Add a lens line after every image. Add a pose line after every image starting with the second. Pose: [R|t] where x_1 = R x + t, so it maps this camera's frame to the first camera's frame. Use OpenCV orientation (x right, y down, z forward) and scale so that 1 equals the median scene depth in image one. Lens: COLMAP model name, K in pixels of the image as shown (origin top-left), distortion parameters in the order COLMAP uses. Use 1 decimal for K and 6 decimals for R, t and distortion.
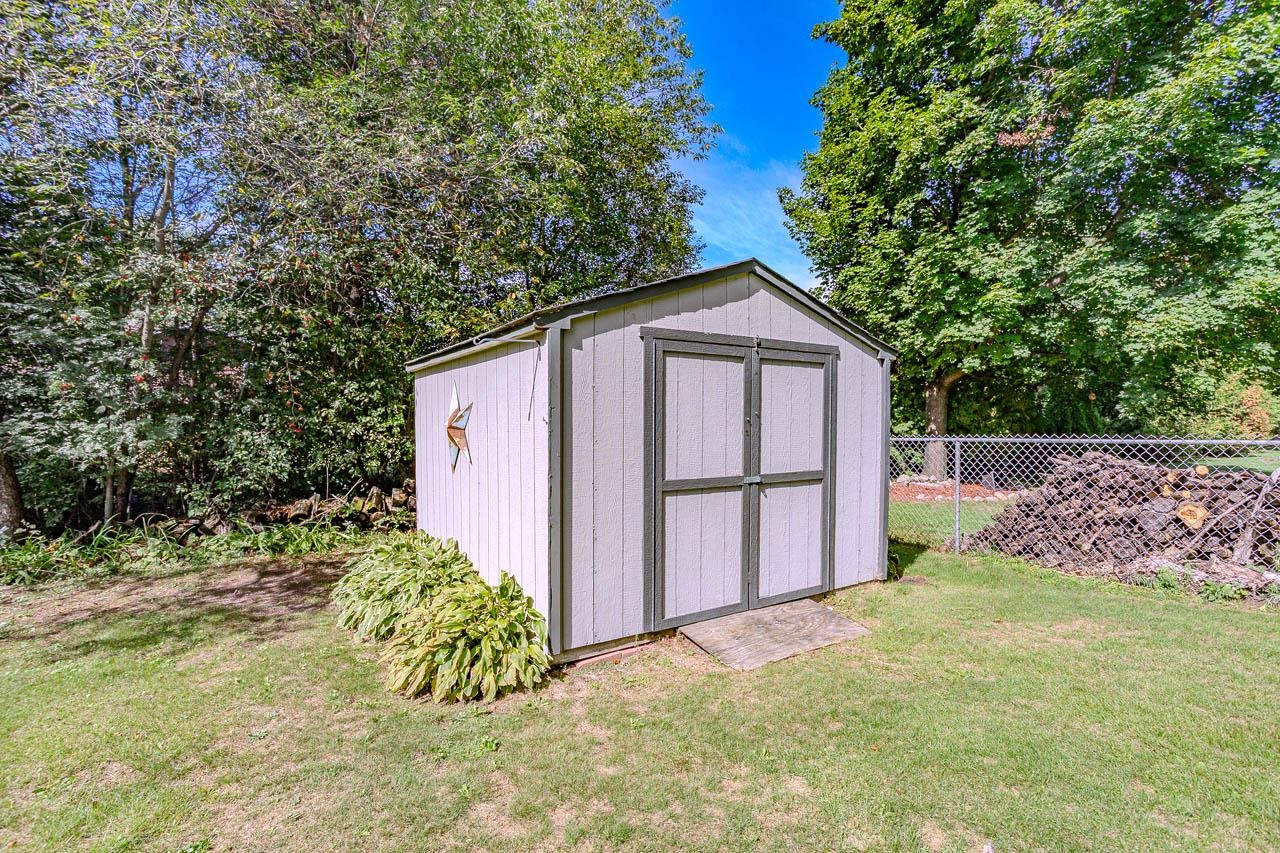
lens RADIAL K [[621.3, 0, 635.6], [0, 621.3, 427.1], [0, 0, 1]] dist [-0.044340, 0.024019]
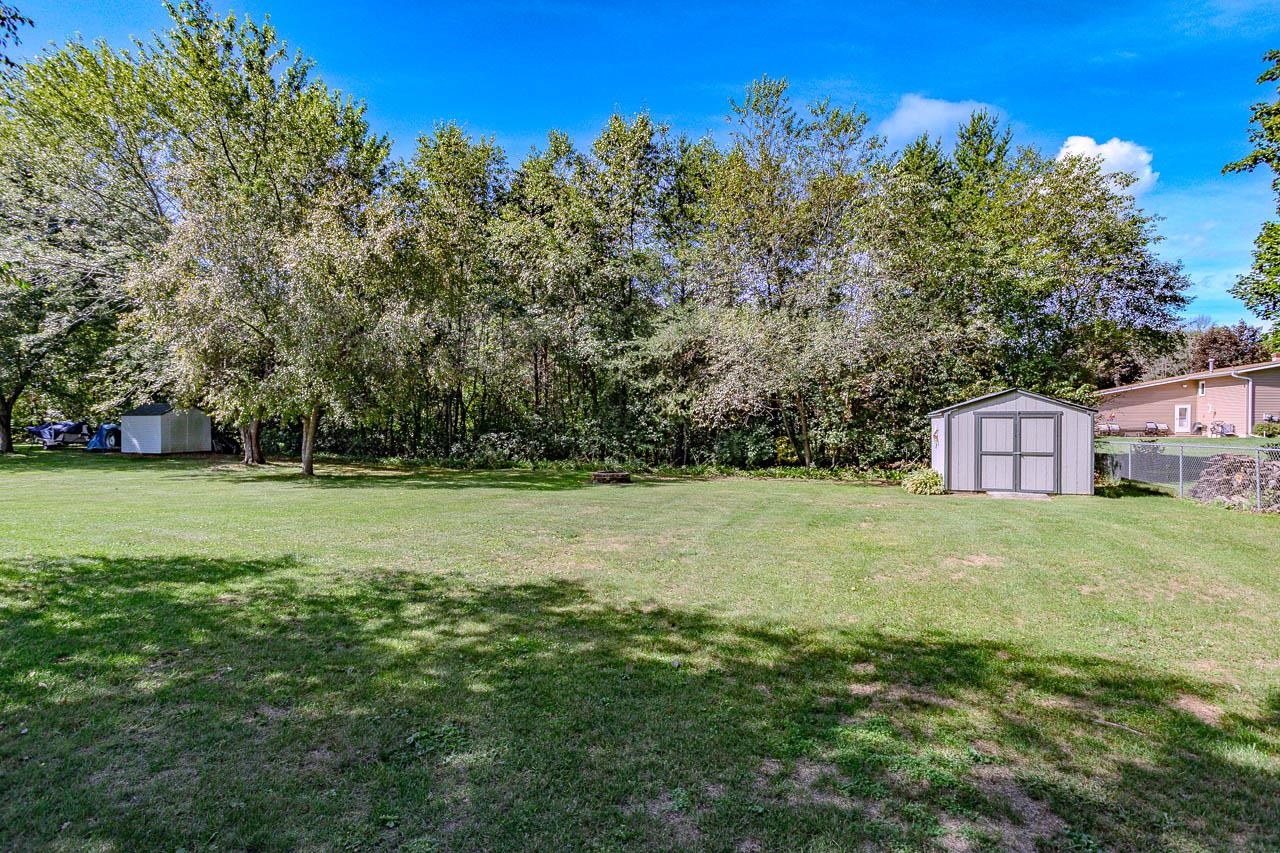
lens RADIAL K [[621.3, 0, 635.8], [0, 621.3, 425.6], [0, 0, 1]] dist [-0.044340, 0.024019]
pose [[0.600453, 0.005150, -0.799644, 1.452324], [-0.006087, 0.999980, 0.001870, -0.054054], [0.799637, 0.003745, 0.600472, -2.404964]]
